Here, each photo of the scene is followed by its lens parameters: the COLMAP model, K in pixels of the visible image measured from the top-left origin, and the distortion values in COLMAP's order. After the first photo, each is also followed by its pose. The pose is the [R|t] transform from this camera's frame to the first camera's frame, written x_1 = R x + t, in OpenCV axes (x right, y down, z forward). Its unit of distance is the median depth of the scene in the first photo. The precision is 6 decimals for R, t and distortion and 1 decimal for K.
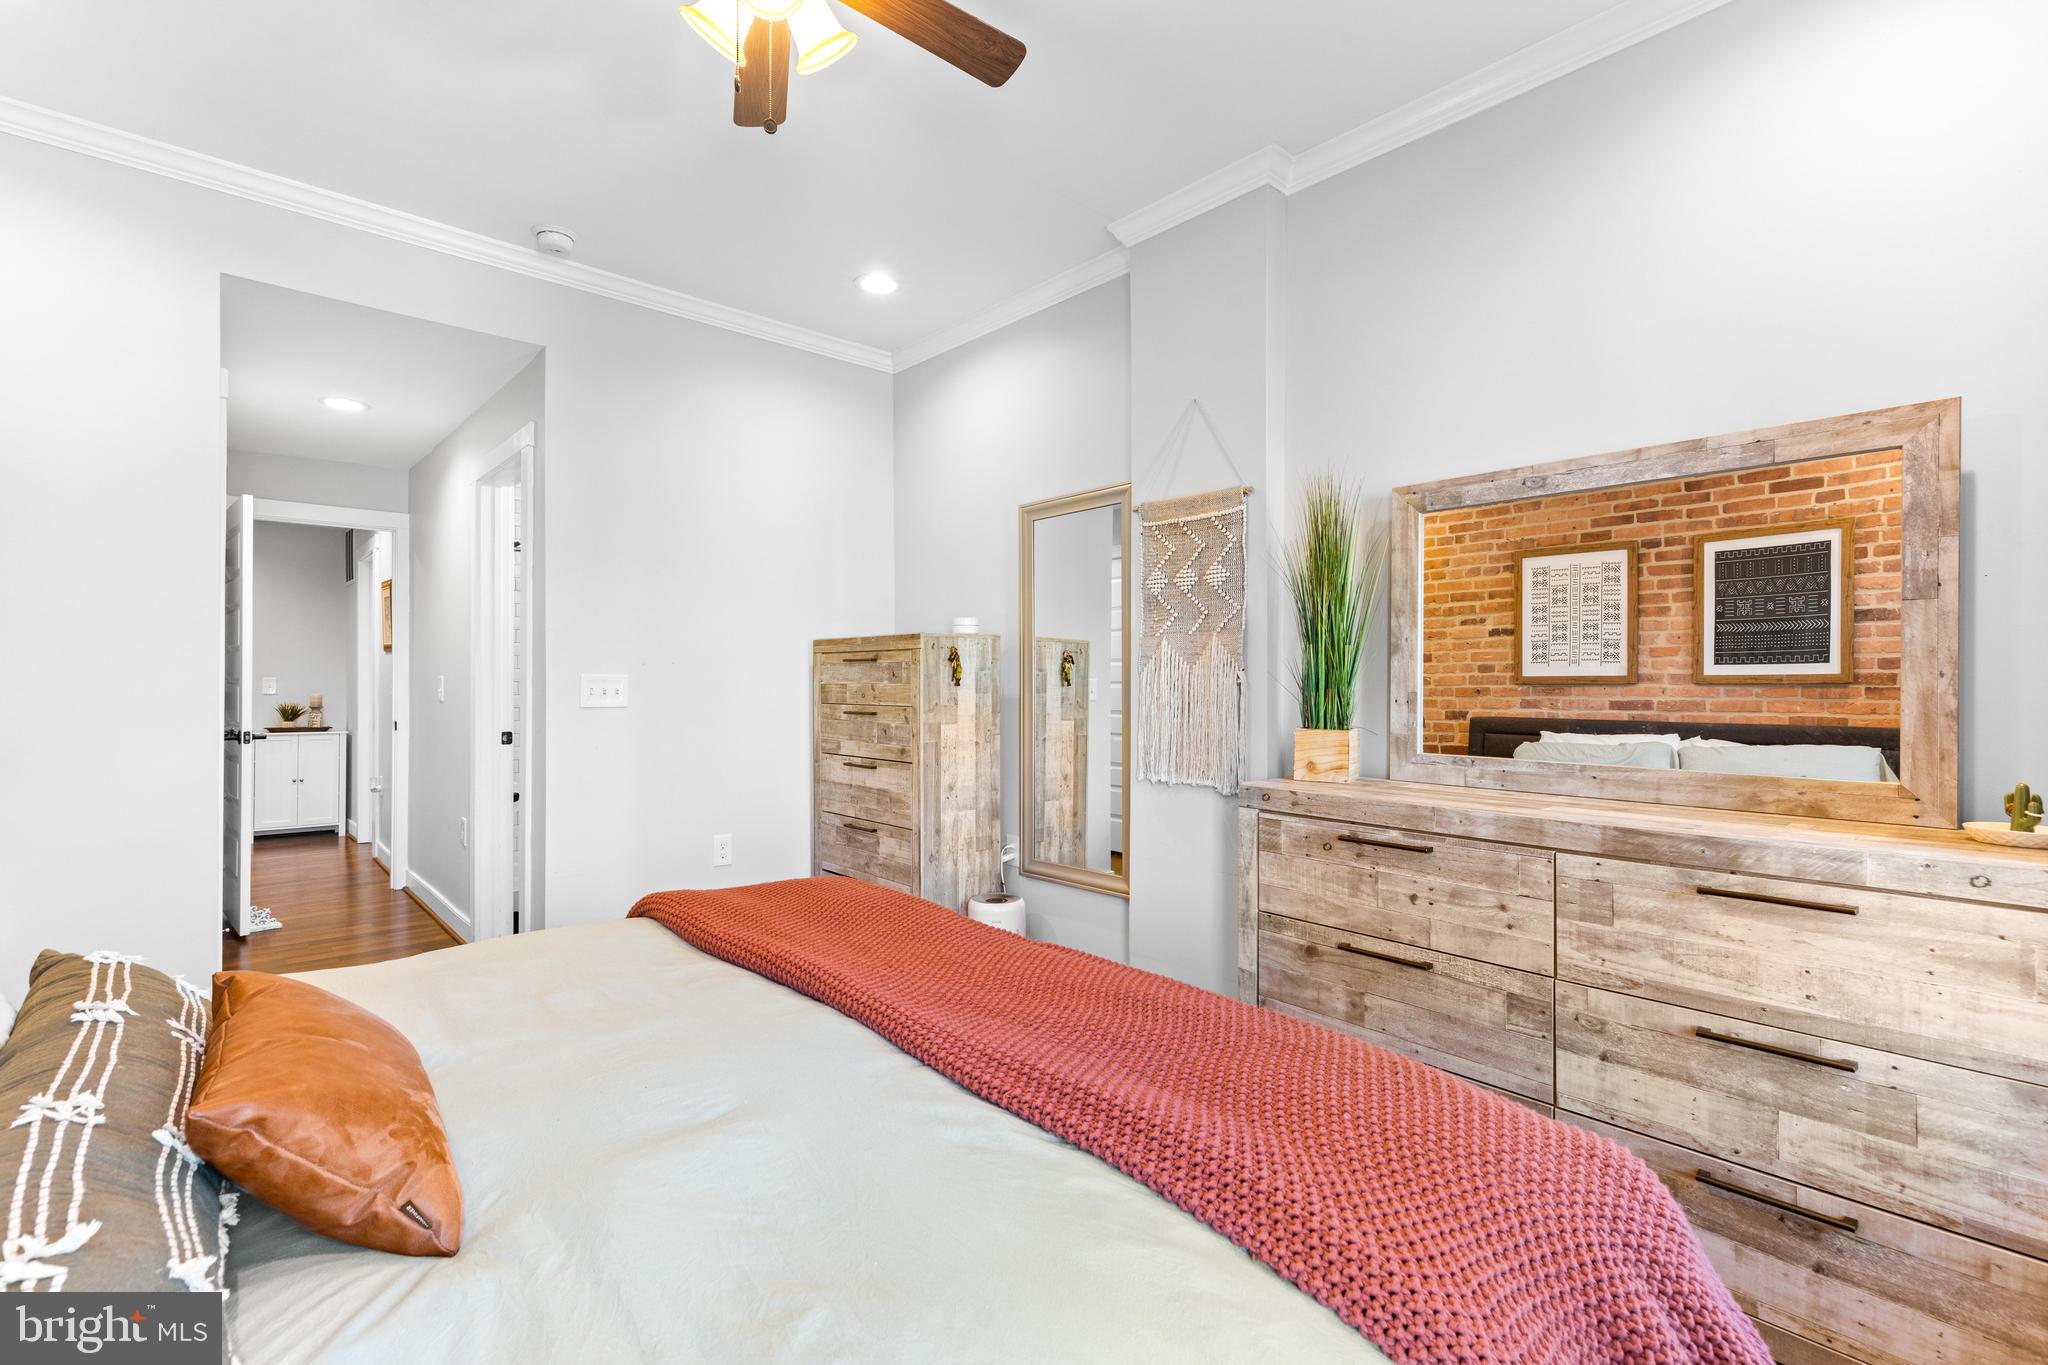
lens RADIAL K [[919.9, 0, 1029.8], [0, 919.9, 676.7], [0, 0, 1]] dist [0.009627, -0.002824]
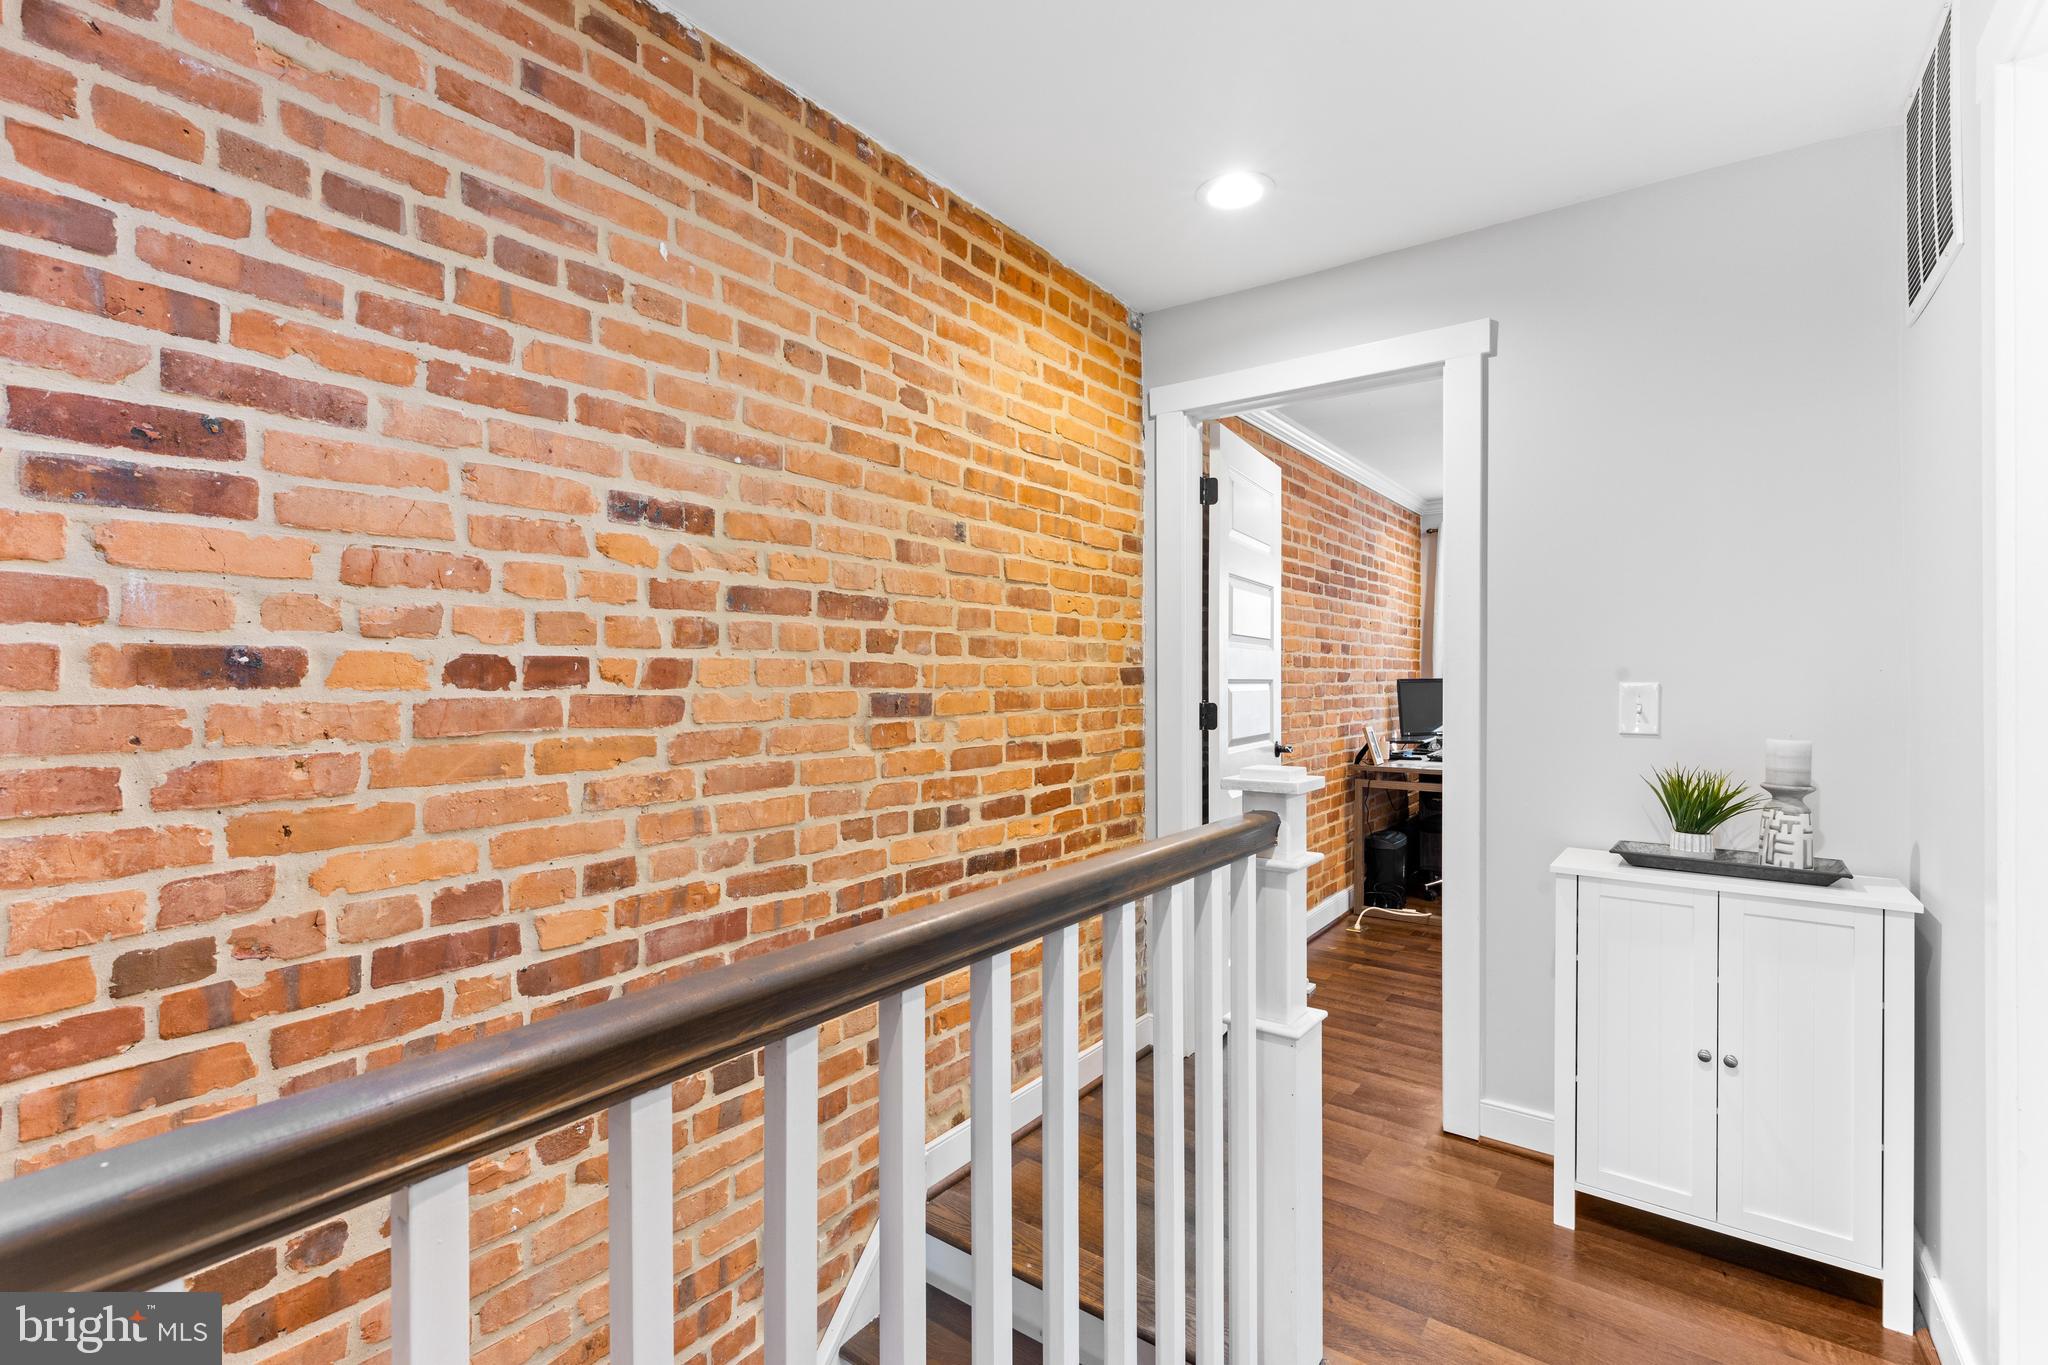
lens RADIAL K [[919.9, 0, 1024.3], [0, 919.9, 682.6], [0, 0, 1]] dist [0.009627, -0.002824]
pose [[0.188169, 0.000570, -0.982136, -0.549251], [-0.000854, 1.000000, 0.000416, 0.001353], [0.982136, 0.000760, 0.188170, 0.729932]]
